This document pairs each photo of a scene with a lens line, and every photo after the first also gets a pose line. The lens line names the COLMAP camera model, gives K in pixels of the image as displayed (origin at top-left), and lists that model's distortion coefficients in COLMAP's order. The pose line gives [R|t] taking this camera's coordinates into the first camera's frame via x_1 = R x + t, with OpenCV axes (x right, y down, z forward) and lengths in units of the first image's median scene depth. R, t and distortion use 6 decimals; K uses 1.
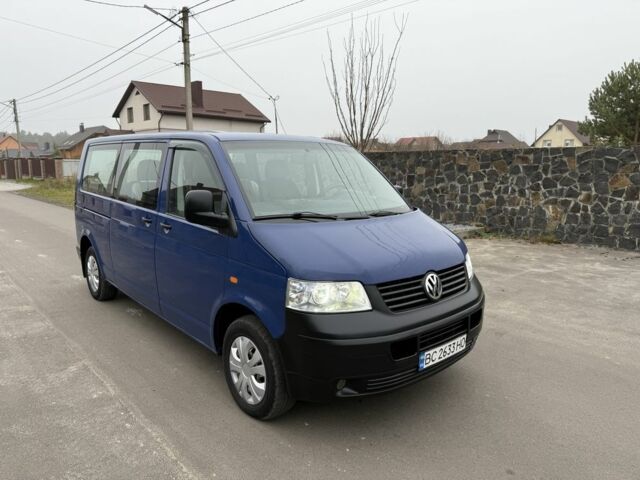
lens RADIAL K [[466.5, 0, 320.0], [0, 466.5, 240.0], [0, 0, 1]] dist [0.000980, 0.002365]
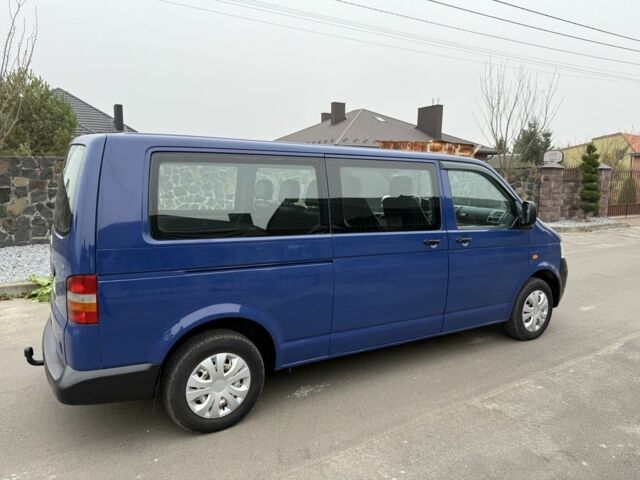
lens RADIAL K [[466.5, 0, 320.0], [0, 466.5, 240.0], [0, 0, 1]] dist [0.000980, 0.002365]
pose [[0.152189, -0.140043, 0.978380, -0.614040], [0.145345, 0.982319, 0.117998, -0.089902], [-0.977606, 0.124244, 0.169853, 0.481055]]
